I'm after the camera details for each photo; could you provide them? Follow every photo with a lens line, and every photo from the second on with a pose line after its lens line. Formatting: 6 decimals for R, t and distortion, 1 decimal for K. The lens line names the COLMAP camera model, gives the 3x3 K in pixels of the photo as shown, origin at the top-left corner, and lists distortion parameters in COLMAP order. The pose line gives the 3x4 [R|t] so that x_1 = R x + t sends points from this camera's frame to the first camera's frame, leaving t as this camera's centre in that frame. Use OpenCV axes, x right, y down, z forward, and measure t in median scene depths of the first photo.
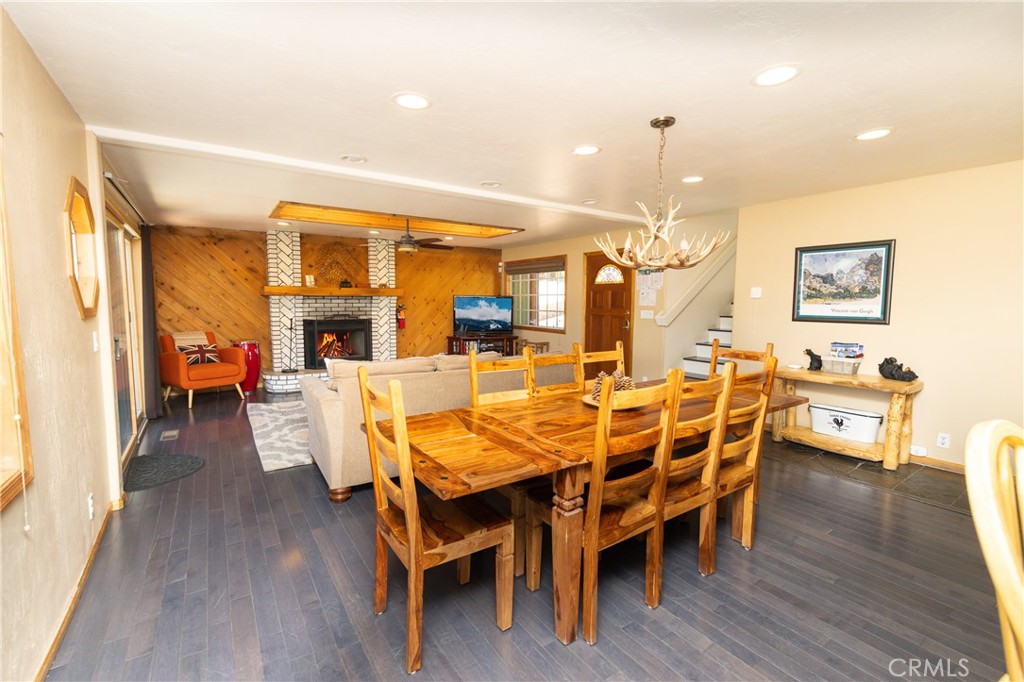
lens RADIAL K [[446.2, 0, 510.3], [0, 446.2, 338.4], [0, 0, 1]] dist [0.001304, -0.001079]
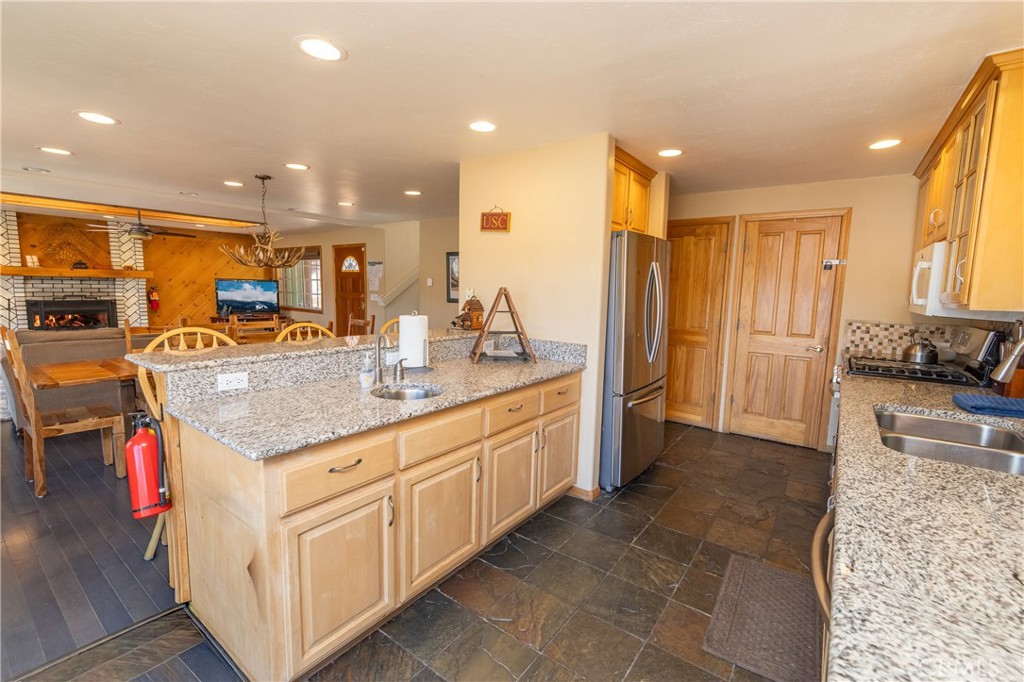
lens RADIAL K [[446.2, 0, 515.2], [0, 446.2, 338.7], [0, 0, 1]] dist [0.001304, -0.001079]
pose [[0.943464, -0.023749, 0.330622, 0.232262], [0.011086, 0.999133, 0.040136, 0.016002], [-0.331289, -0.034201, 0.942909, -0.300119]]
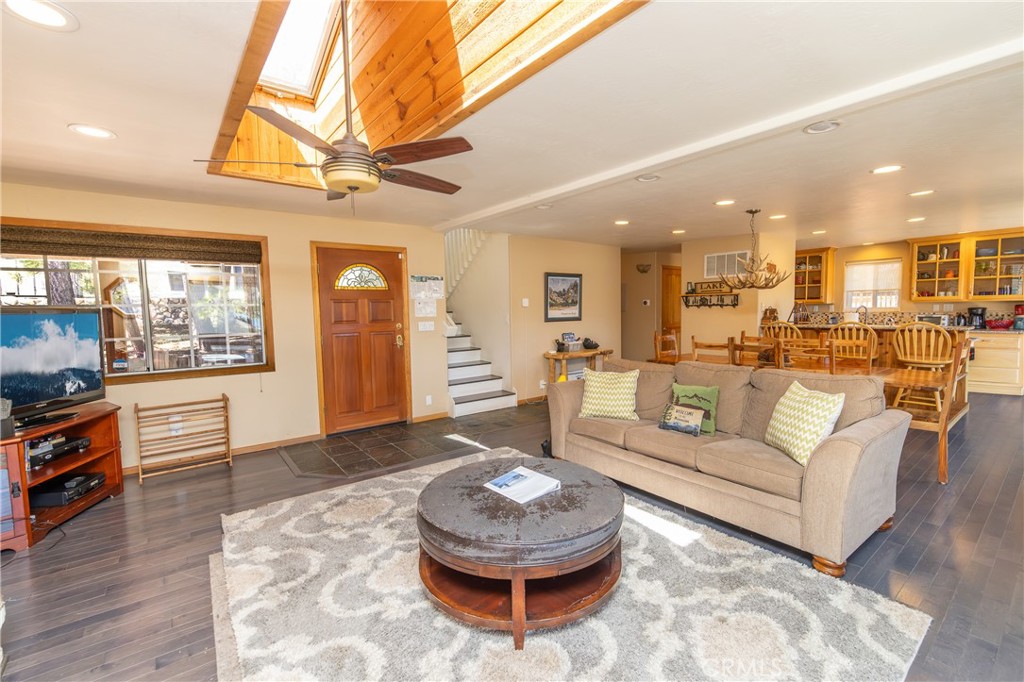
lens RADIAL K [[446.2, 0, 516.6], [0, 446.2, 342.3], [0, 0, 1]] dist [0.001304, -0.001079]
pose [[-0.073044, -0.077405, 0.994320, -0.534008], [0.103220, 0.991043, 0.084733, -0.069787], [-0.991973, 0.108823, -0.064400, 0.780687]]
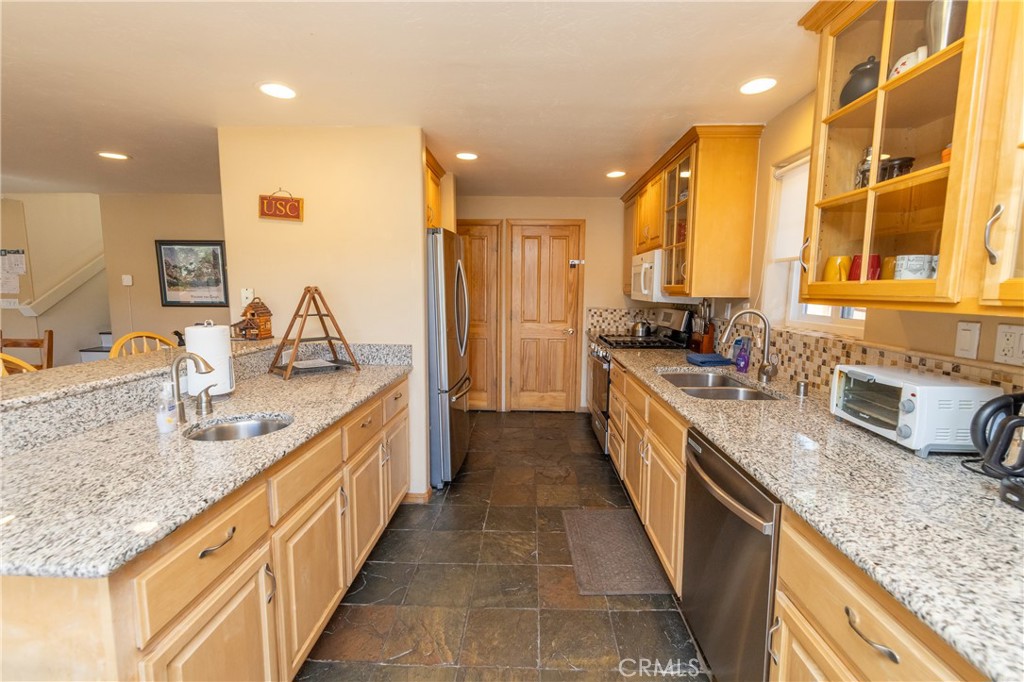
lens RADIAL K [[446.2, 0, 518.2], [0, 446.2, 338.8], [0, 0, 1]] dist [0.001304, -0.001079]
pose [[0.584270, -0.096175, 0.805840, 0.161370], [0.062776, 0.995334, 0.073276, 0.010054], [-0.809128, 0.007774, 0.587581, -0.240433]]
